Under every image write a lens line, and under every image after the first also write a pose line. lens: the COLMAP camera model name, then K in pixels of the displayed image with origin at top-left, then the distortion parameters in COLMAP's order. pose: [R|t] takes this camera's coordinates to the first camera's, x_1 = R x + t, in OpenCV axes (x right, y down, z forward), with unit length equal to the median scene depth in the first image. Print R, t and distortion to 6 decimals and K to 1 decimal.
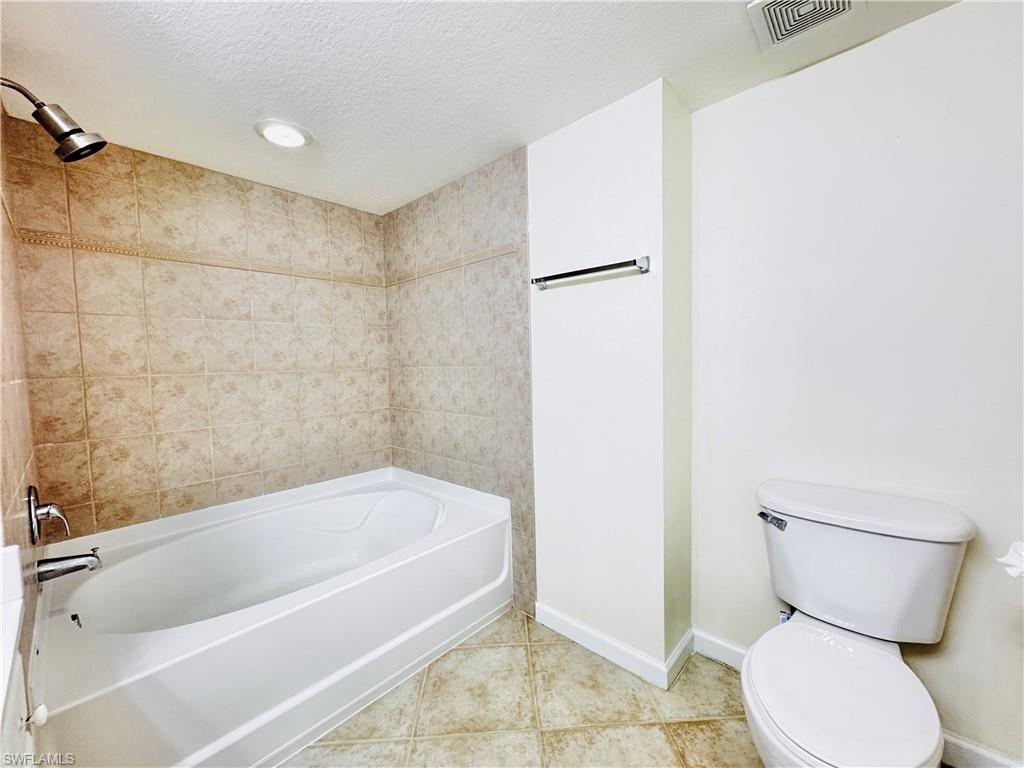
lens RADIAL K [[409.3, 0, 509.6], [0, 409.3, 385.0], [0, 0, 1]] dist [-0.002956, 0.000832]
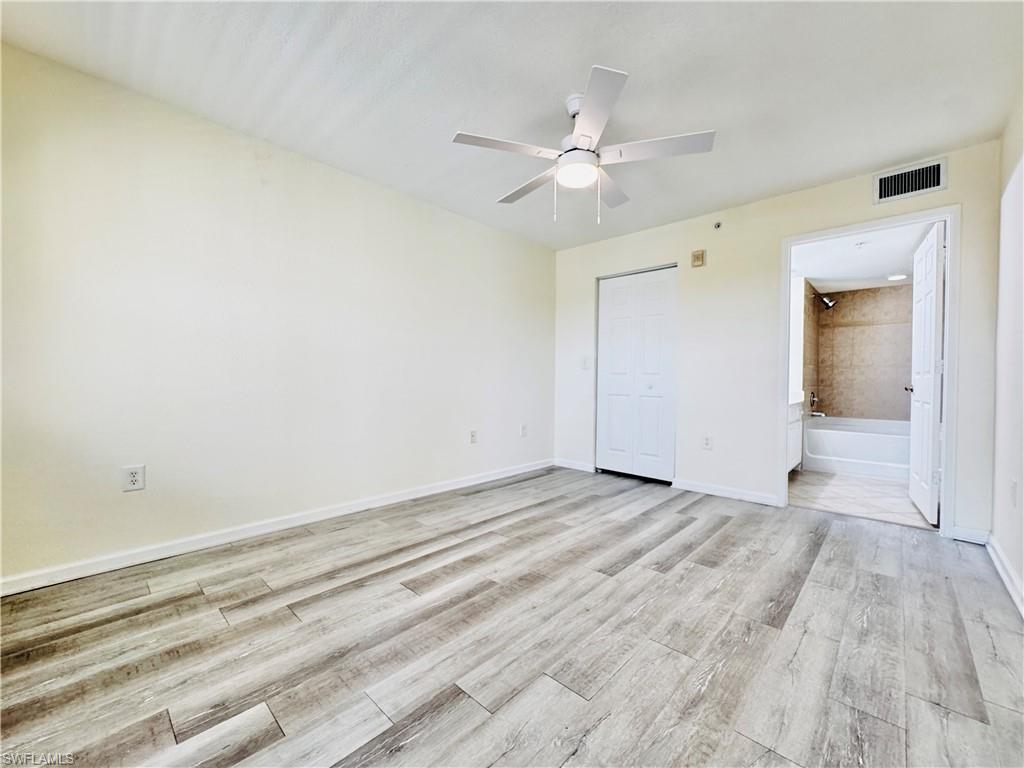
lens RADIAL K [[409.3, 0, 518.9], [0, 409.3, 385.9], [0, 0, 1]] dist [-0.002956, 0.000832]
pose [[-0.002285, 0.034913, -0.999388, 1.803772], [-0.067845, 0.997082, 0.034987, 0.151105], [0.997693, 0.067883, 0.000090, -1.198429]]
